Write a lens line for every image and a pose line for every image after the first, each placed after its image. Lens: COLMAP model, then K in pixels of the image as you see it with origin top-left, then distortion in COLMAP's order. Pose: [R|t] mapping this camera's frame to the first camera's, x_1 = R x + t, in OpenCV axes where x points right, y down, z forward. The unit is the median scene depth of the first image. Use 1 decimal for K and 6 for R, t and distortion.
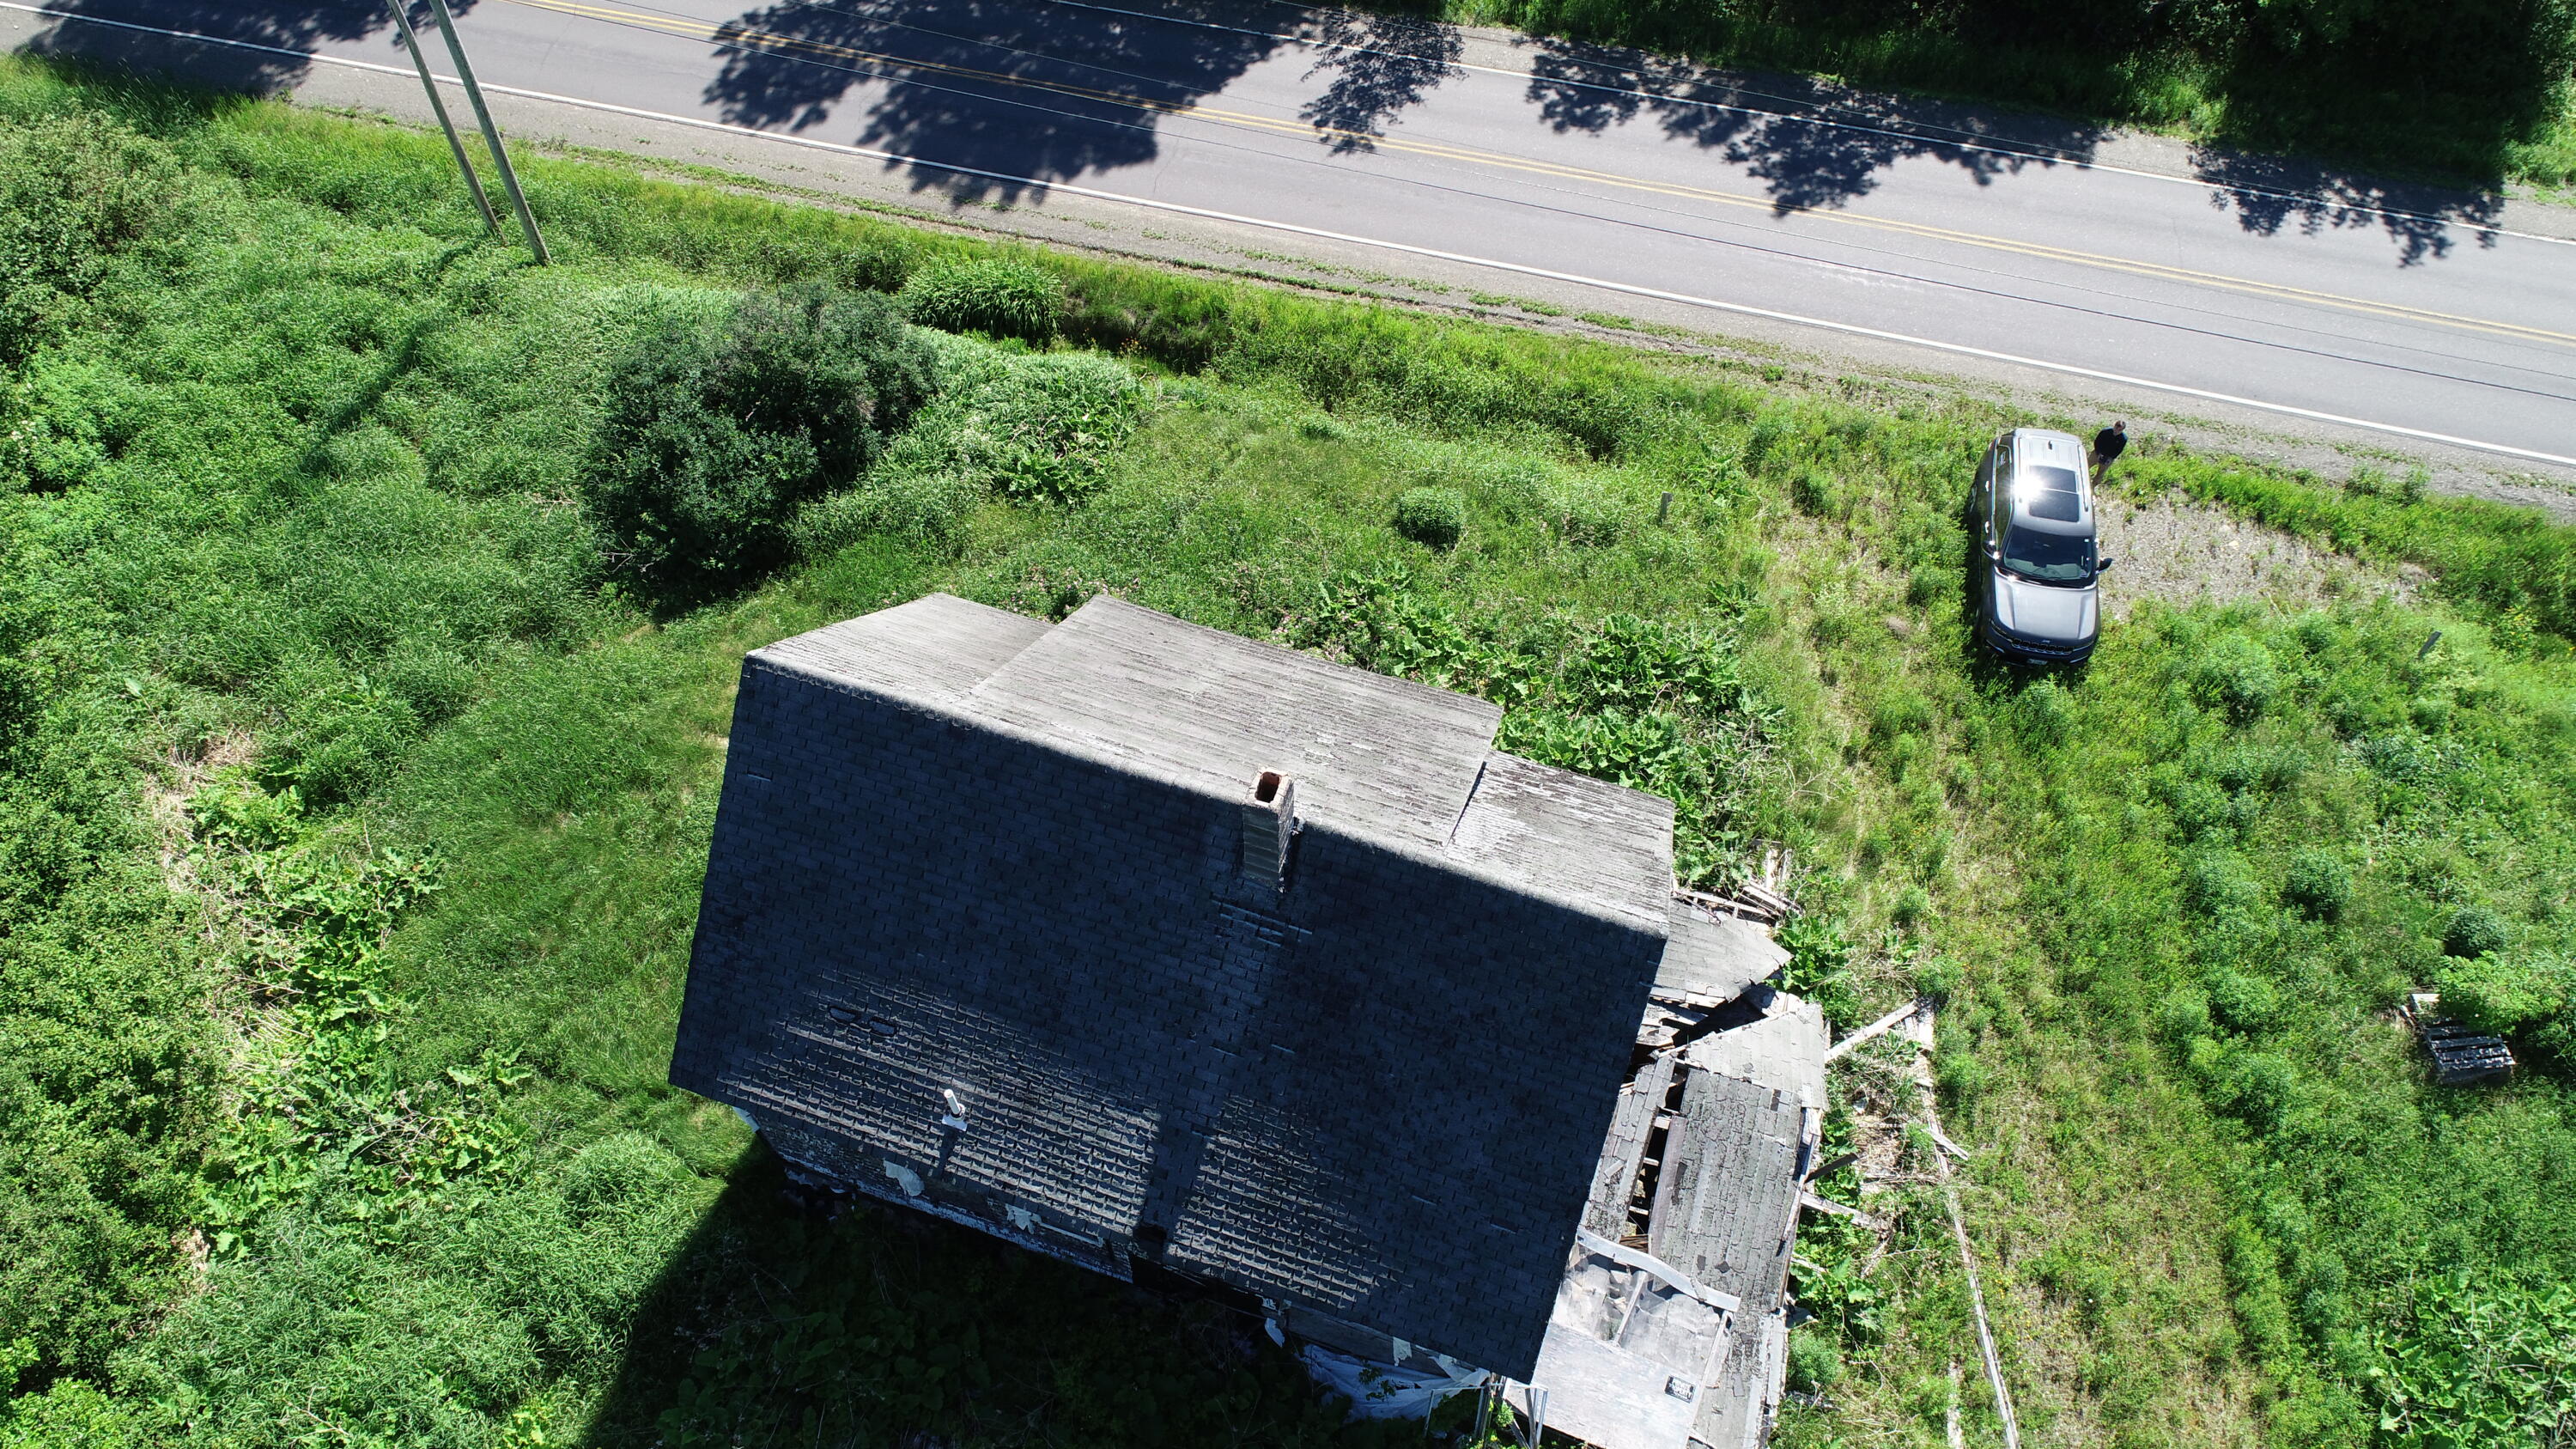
lens RADIAL K [[1720.1, 0, 1124.7], [0, 1720.1, 726.1], [0, 0, 1]] dist [0.001628, -0.001811]
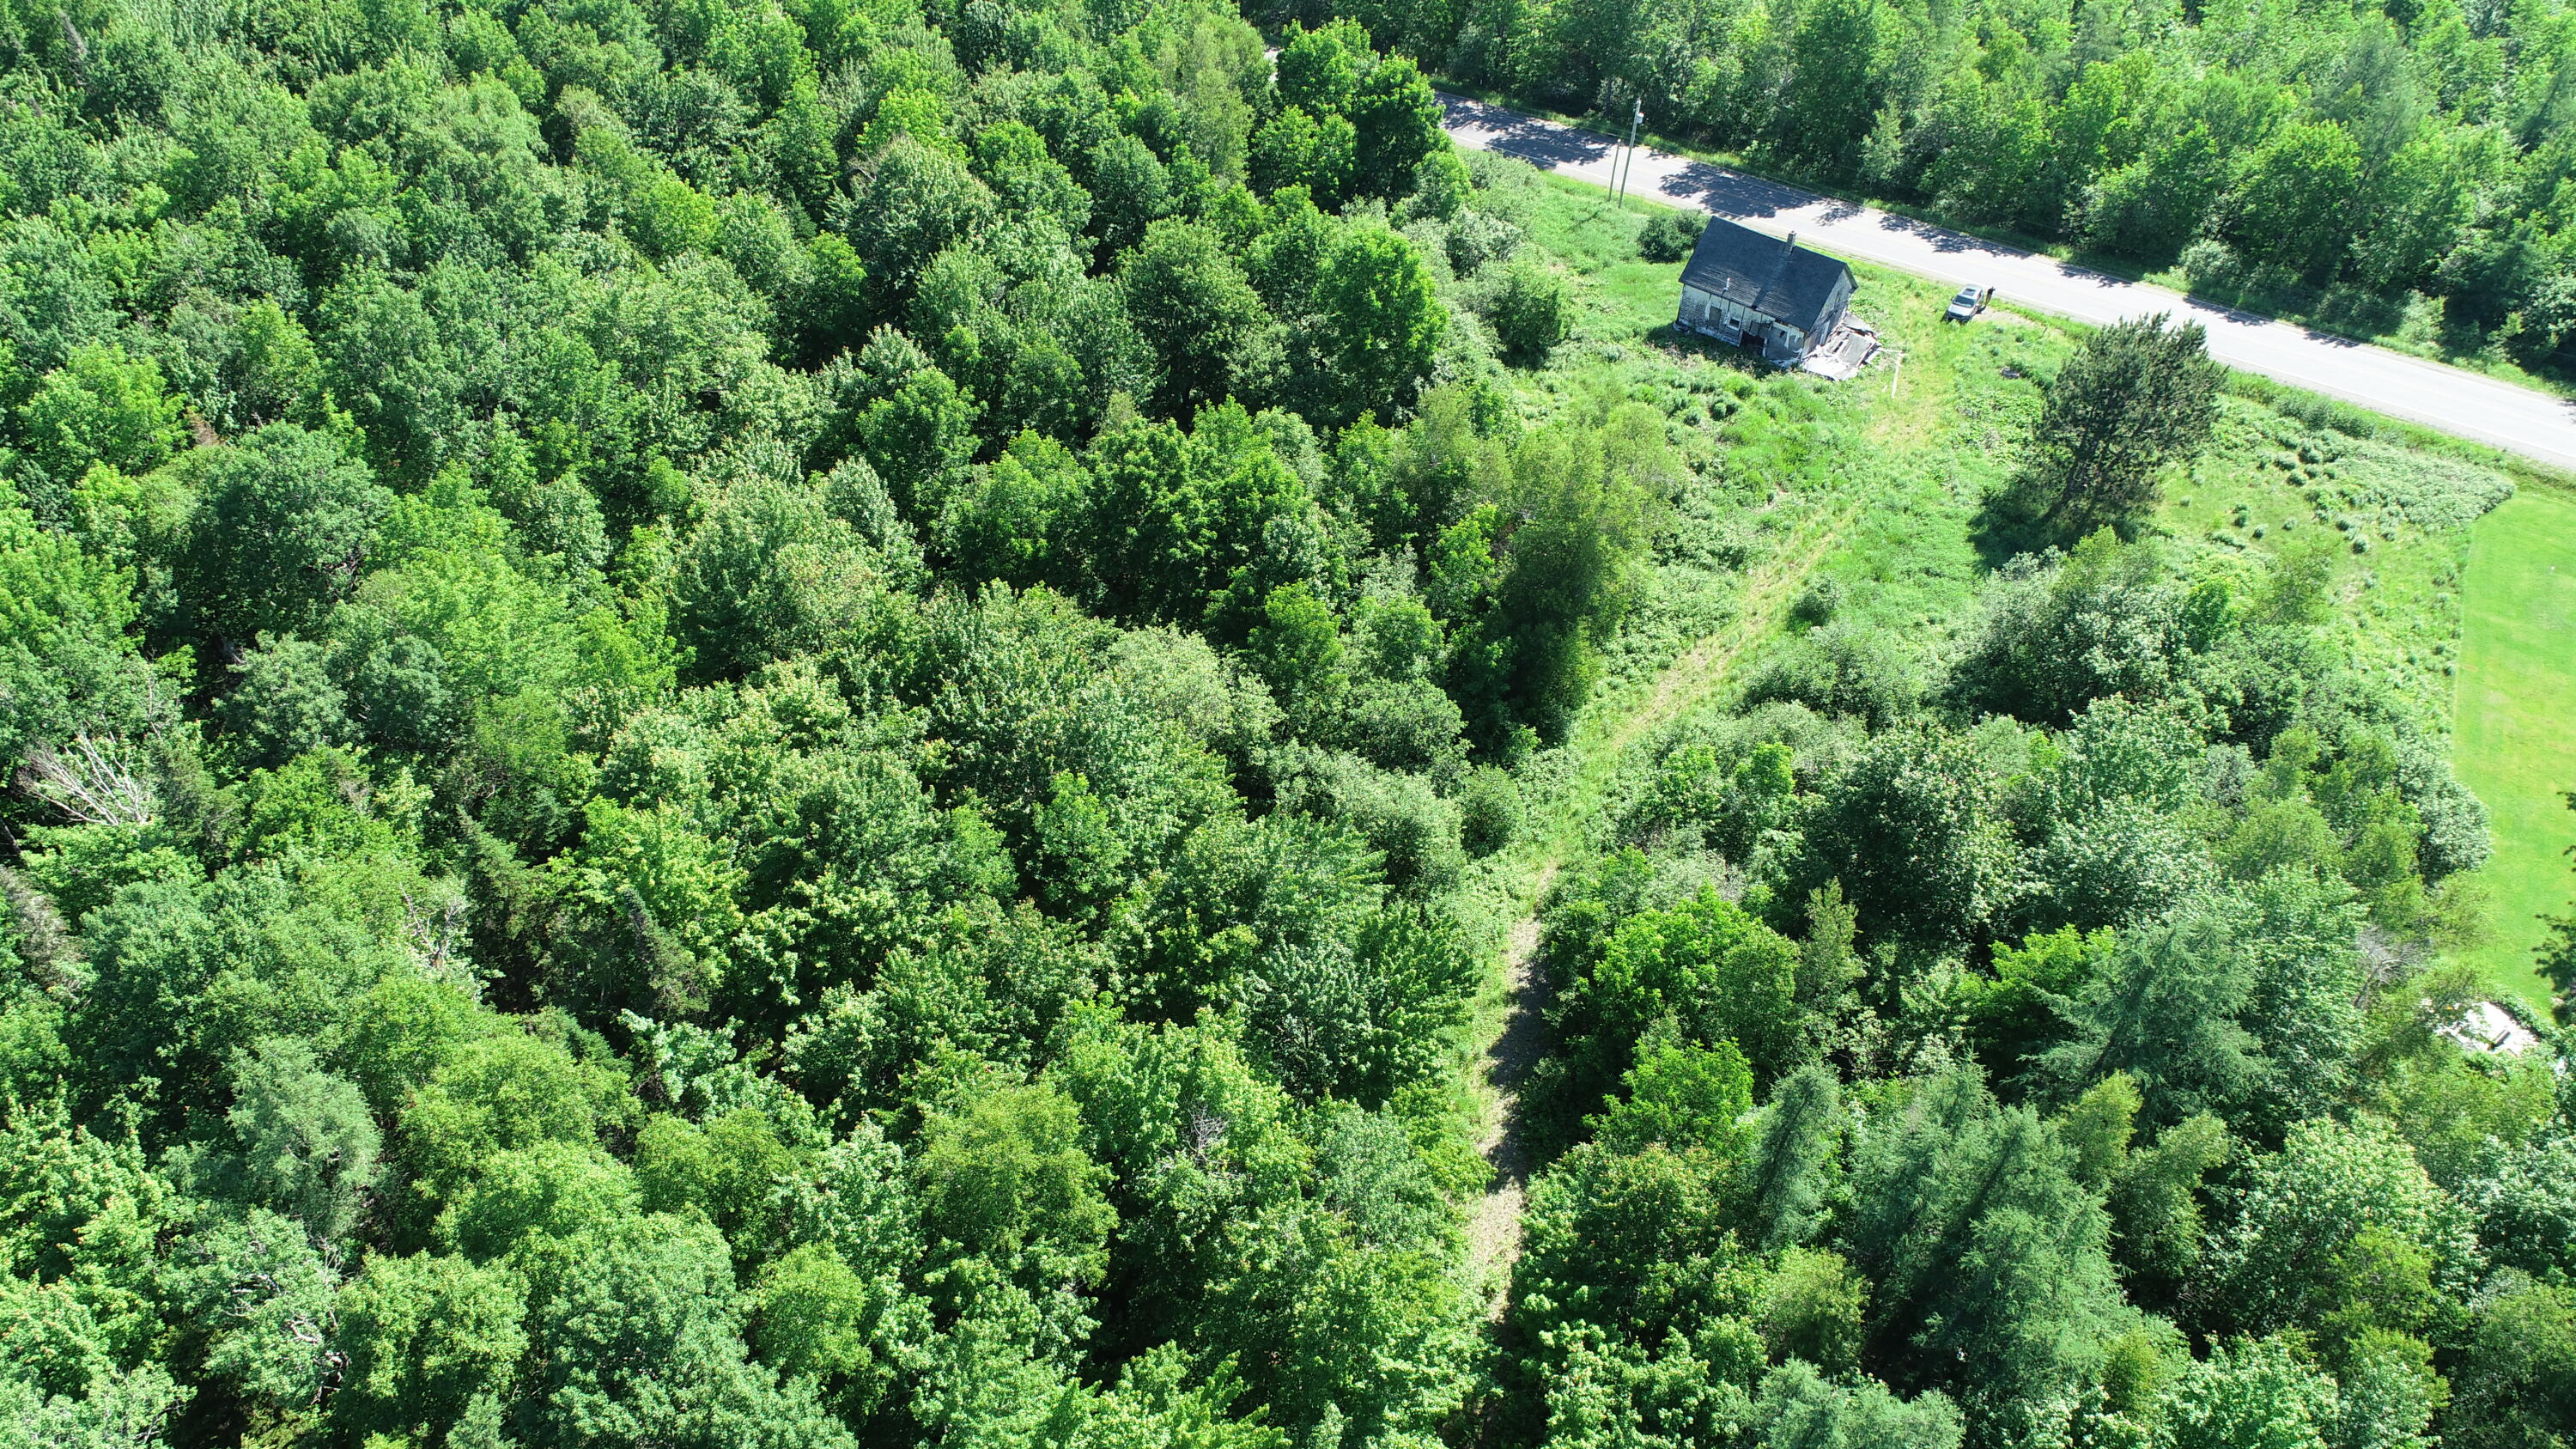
lens RADIAL K [[1720.1, 0, 1124.7], [0, 1720.1, 726.1], [0, 0, 1]] dist [0.001628, -0.001811]
pose [[0.934009, 0.247899, -0.257241, -0.089150], [-0.300574, 0.934478, -0.190804, 2.392063], [0.193086, 0.255533, 0.947323, -3.329993]]
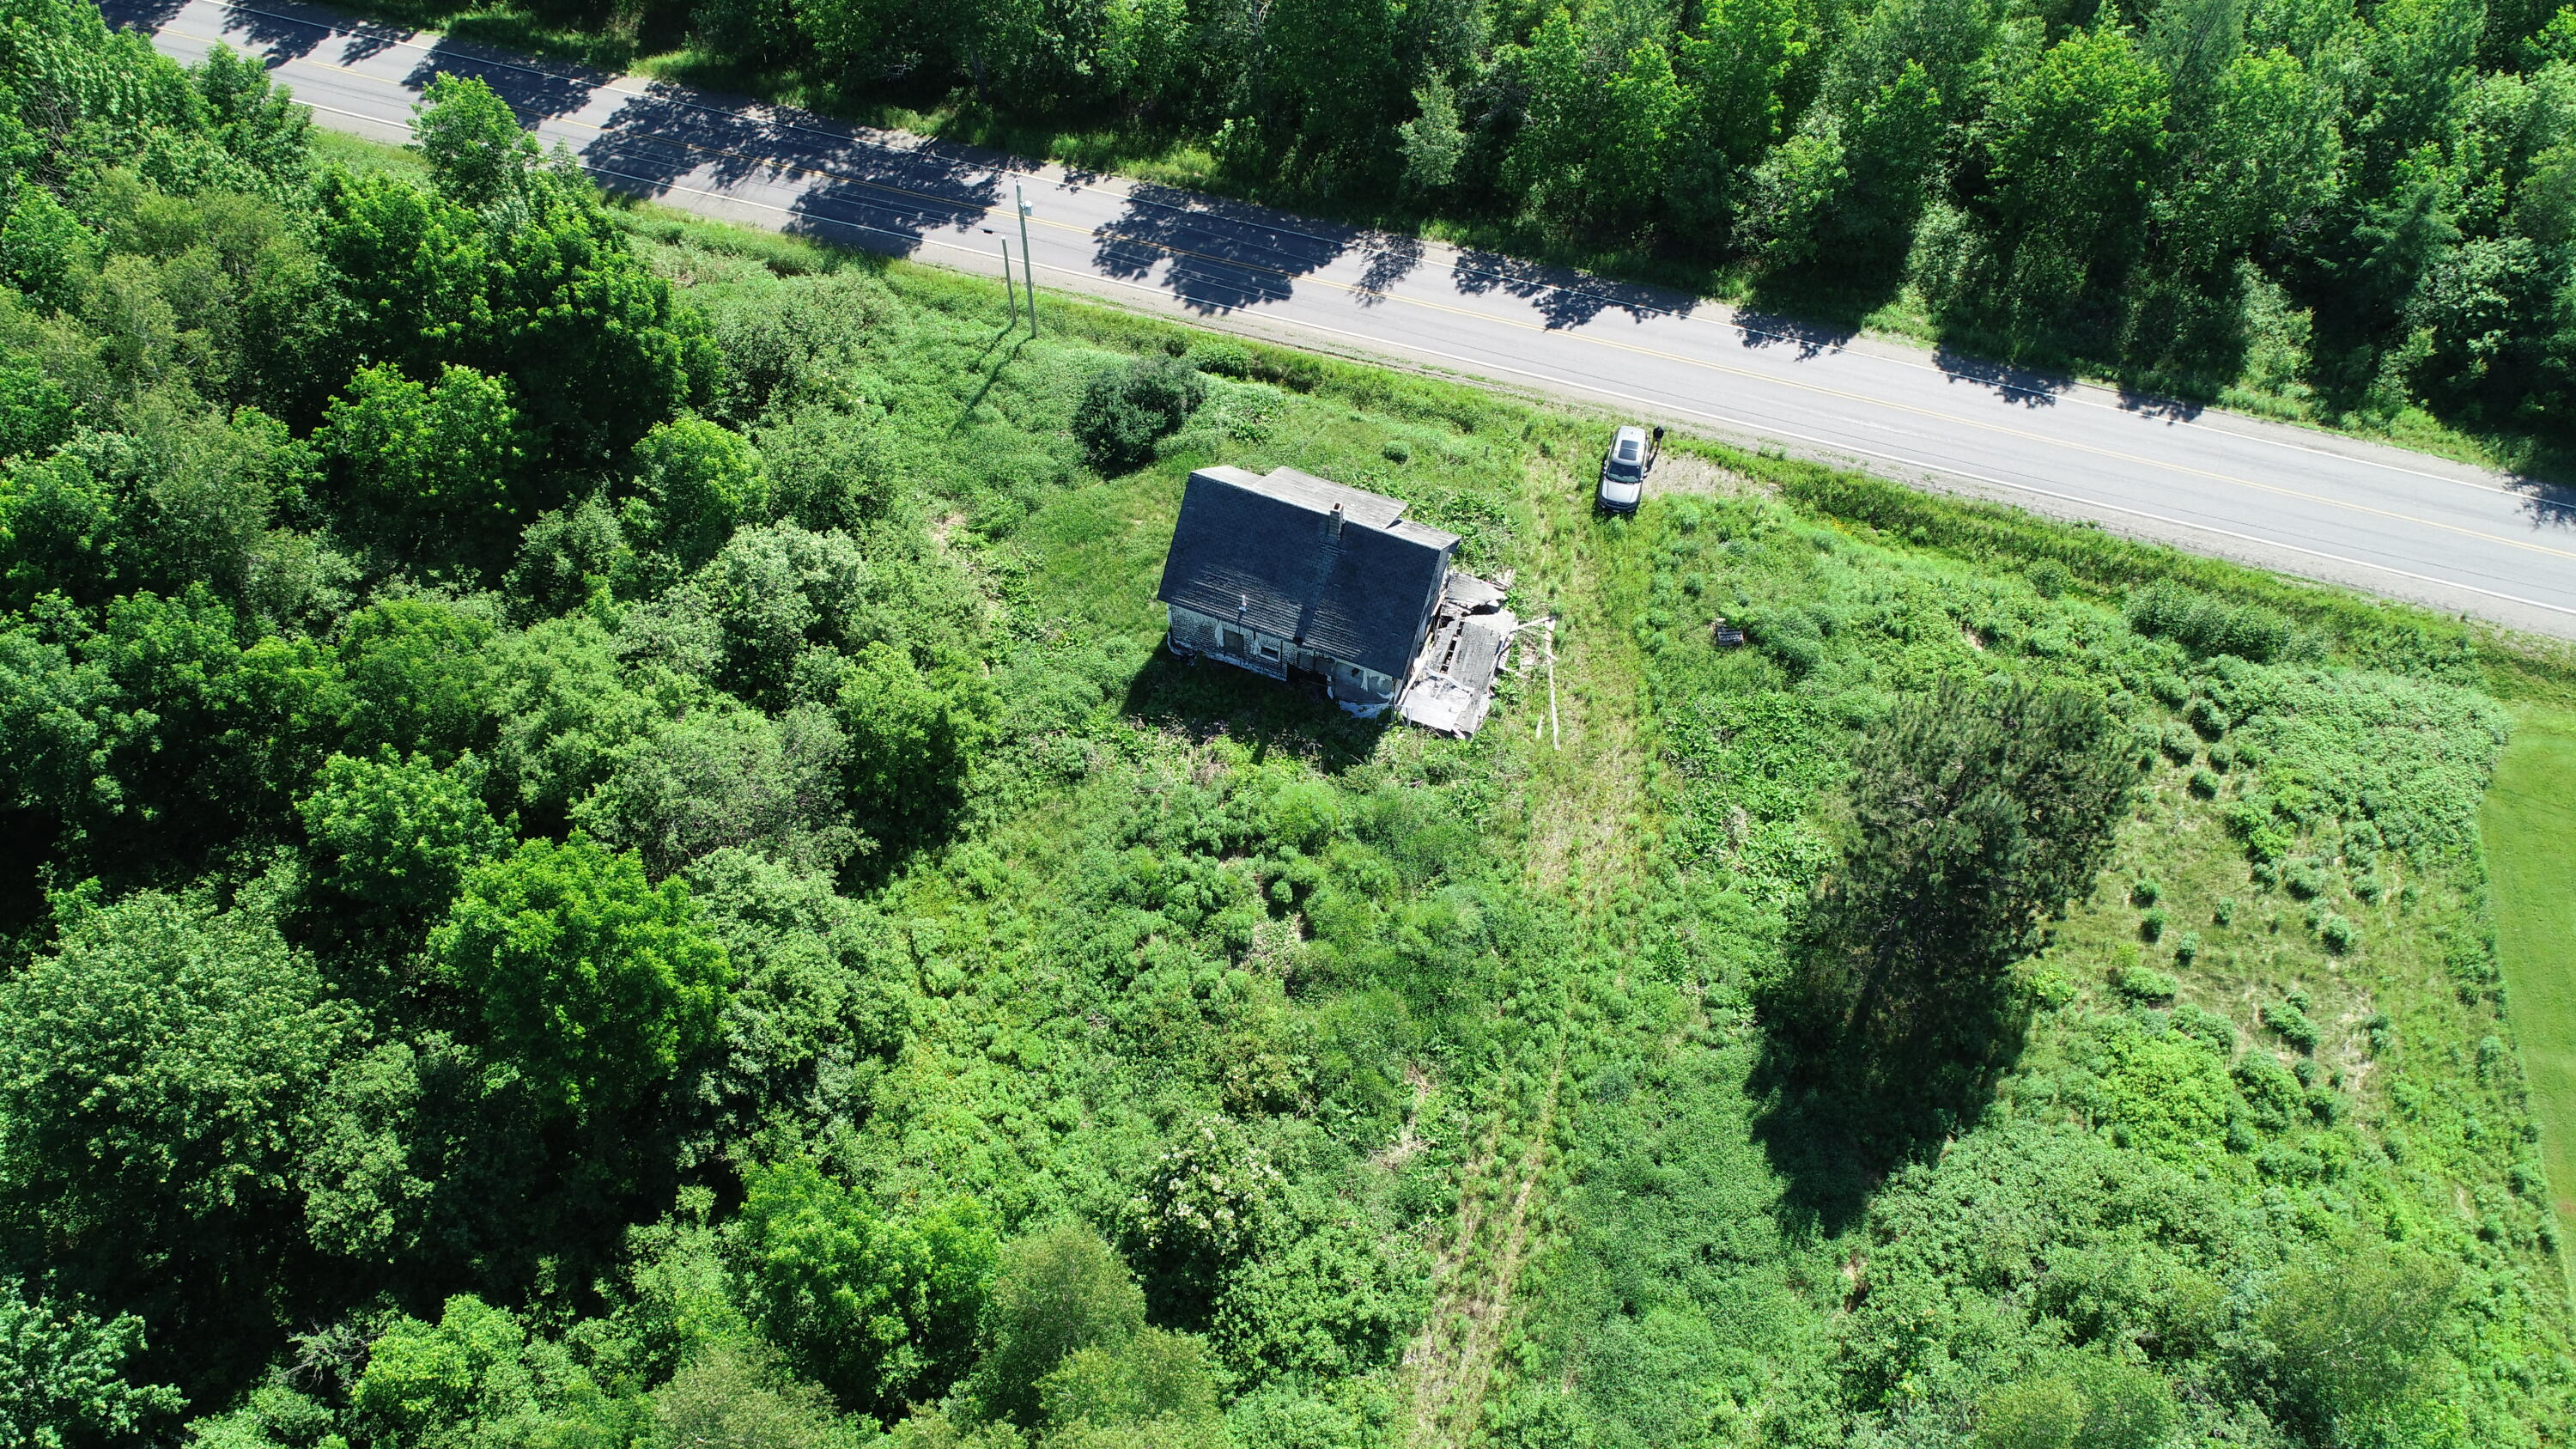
lens RADIAL K [[1720.1, 0, 1124.7], [0, 1720.1, 726.1], [0, 0, 1]] dist [0.001628, -0.001811]
pose [[0.999151, 0.037385, -0.017310, -0.176700], [-0.037349, 0.999299, 0.002414, 0.307001], [0.017388, -0.001765, 0.999847, -1.639219]]
